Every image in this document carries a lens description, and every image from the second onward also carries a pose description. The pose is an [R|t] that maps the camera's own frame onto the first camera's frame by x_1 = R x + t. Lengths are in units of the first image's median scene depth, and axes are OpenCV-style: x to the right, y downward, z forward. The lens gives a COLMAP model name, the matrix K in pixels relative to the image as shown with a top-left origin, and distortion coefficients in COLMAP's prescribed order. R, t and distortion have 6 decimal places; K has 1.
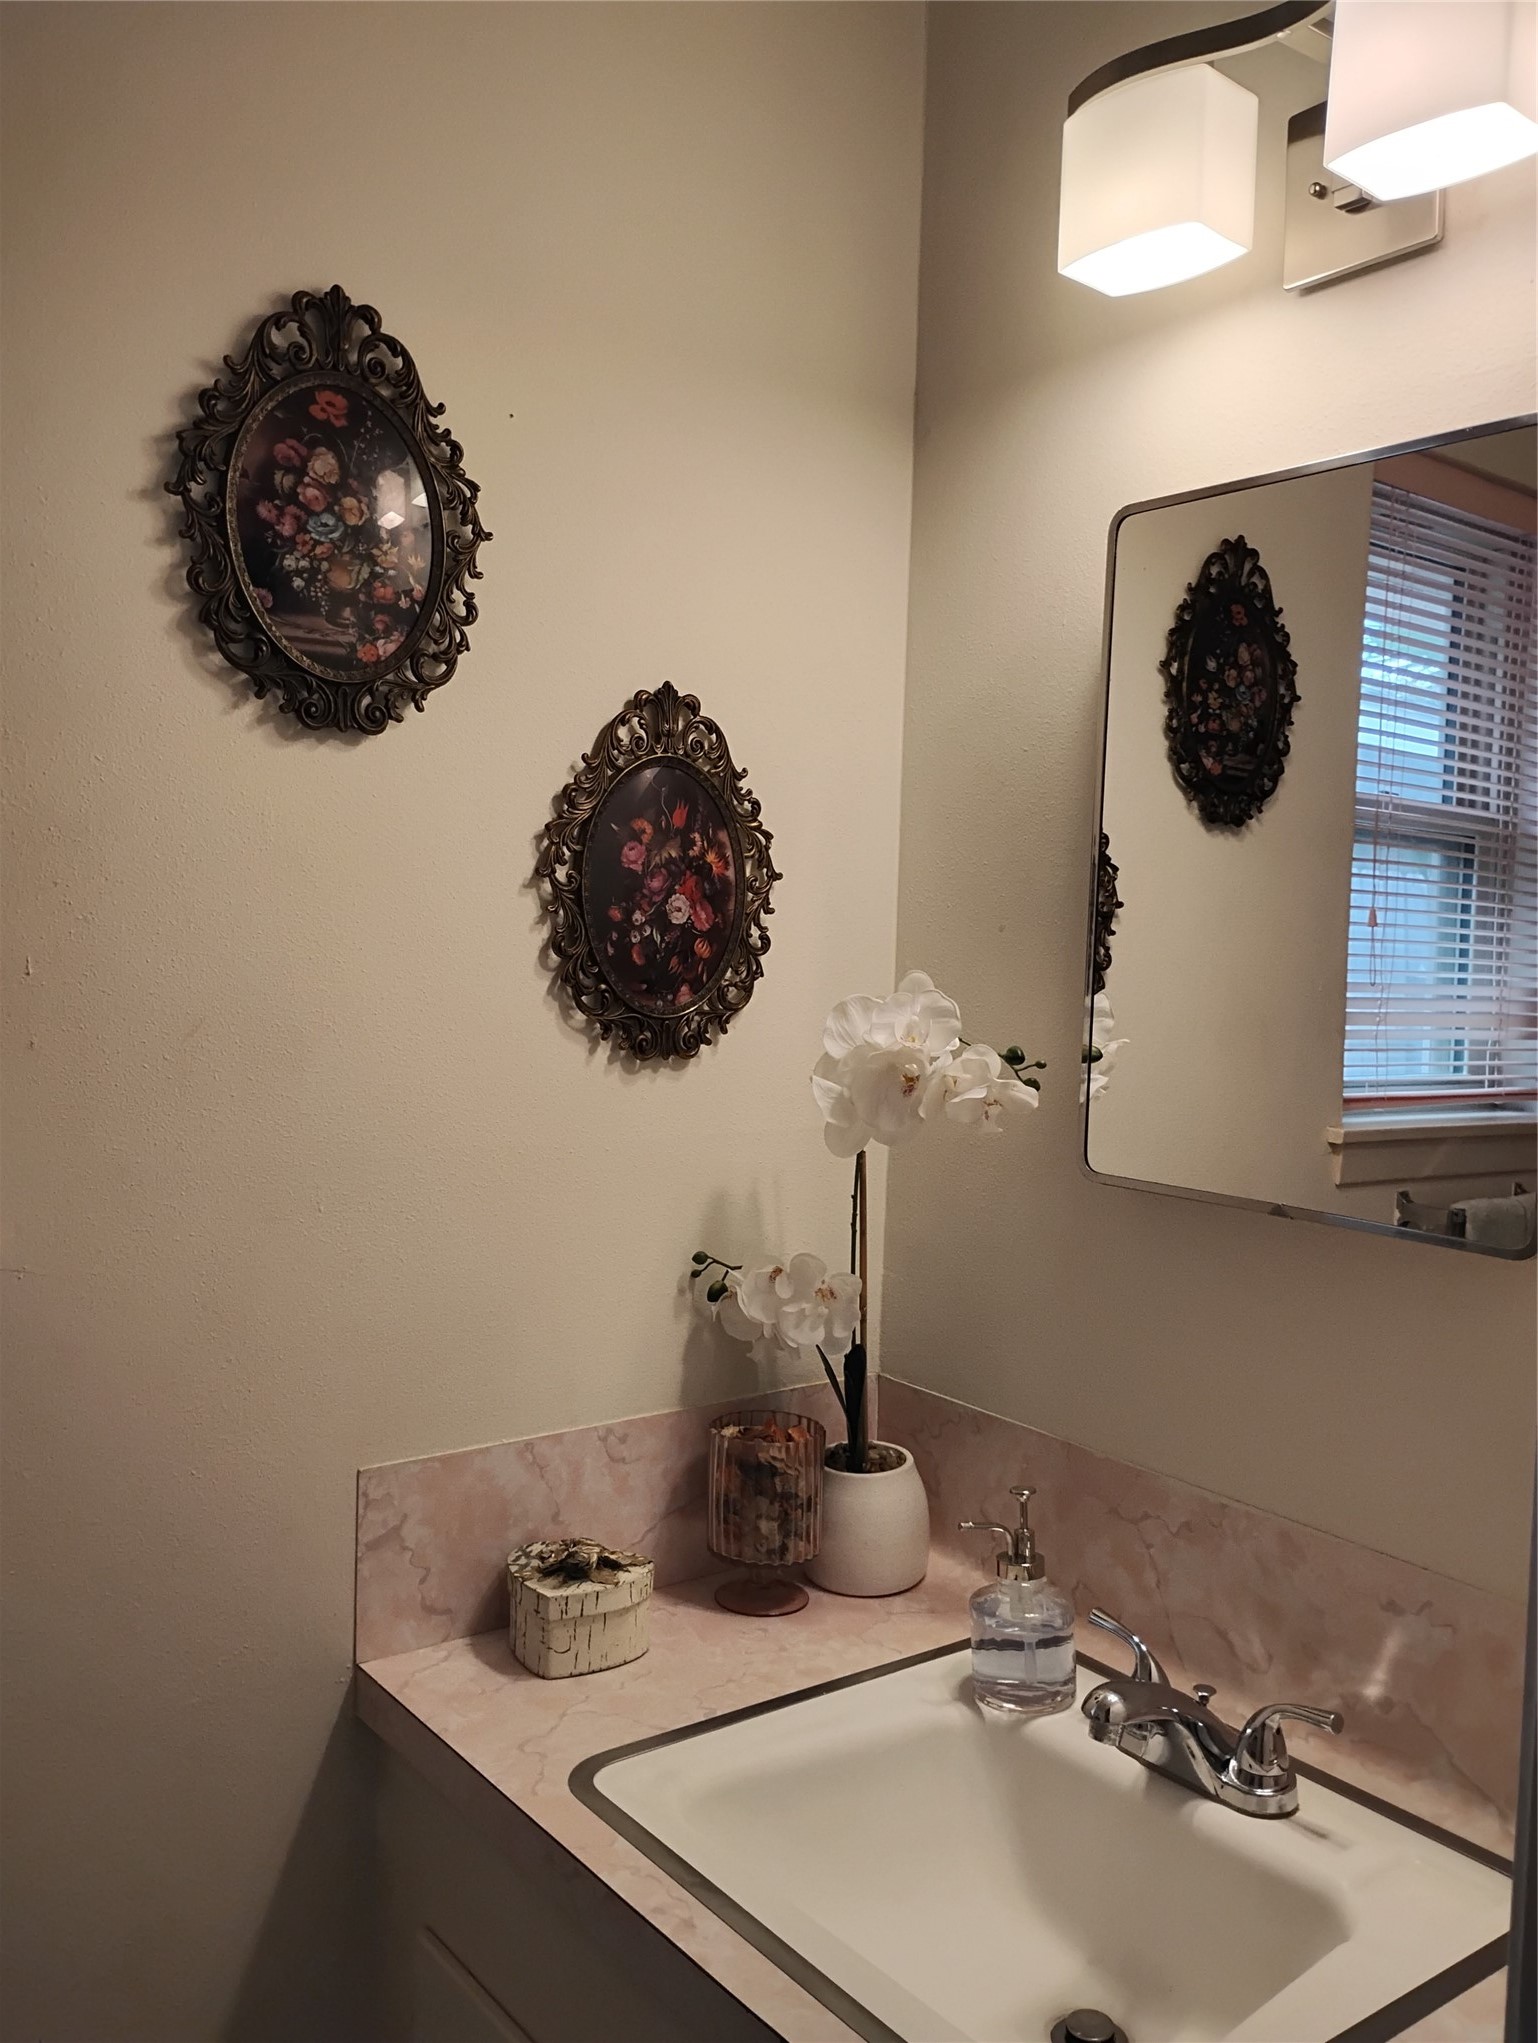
lens RADIAL K [[1700.1, 0, 771.4], [0, 1700.1, 1021.9], [0, 0, 1]] dist [0.050759, -0.067172]
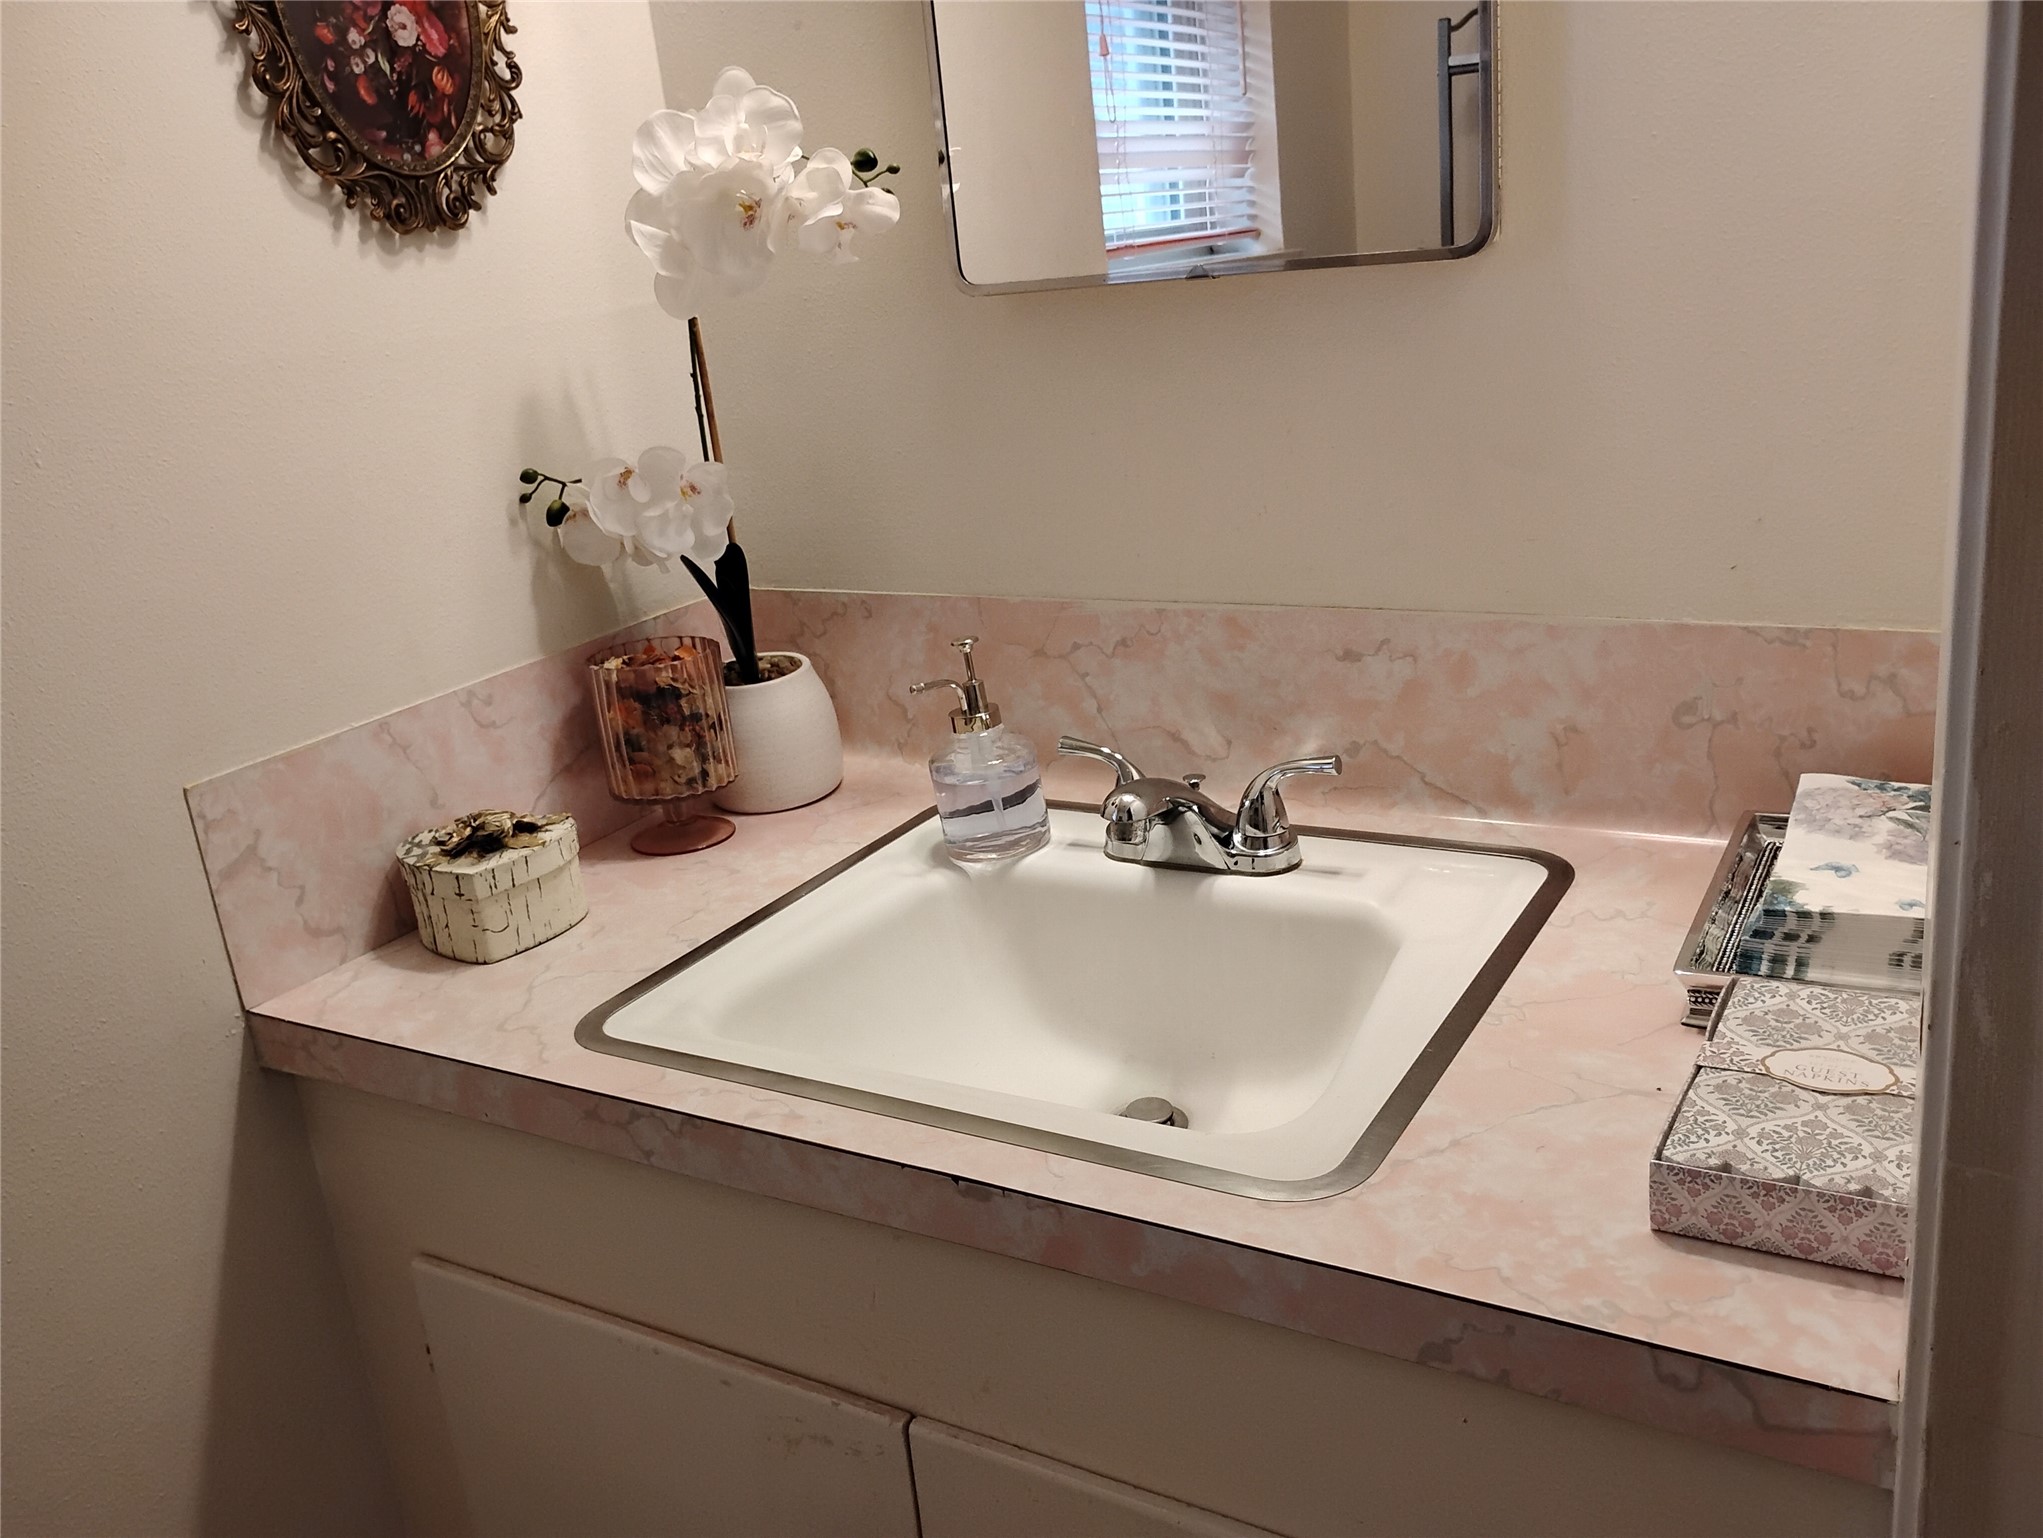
lens RADIAL K [[1700.1, 0, 1015.5], [0, 1700.1, 769.3], [0, 0, 1]] dist [0.050759, -0.067172]
pose [[0.917060, -0.231513, 0.324657, -0.137978], [0.146167, 0.952691, 0.266486, 0.093602], [-0.370993, -0.196930, 0.907515, 0.128029]]
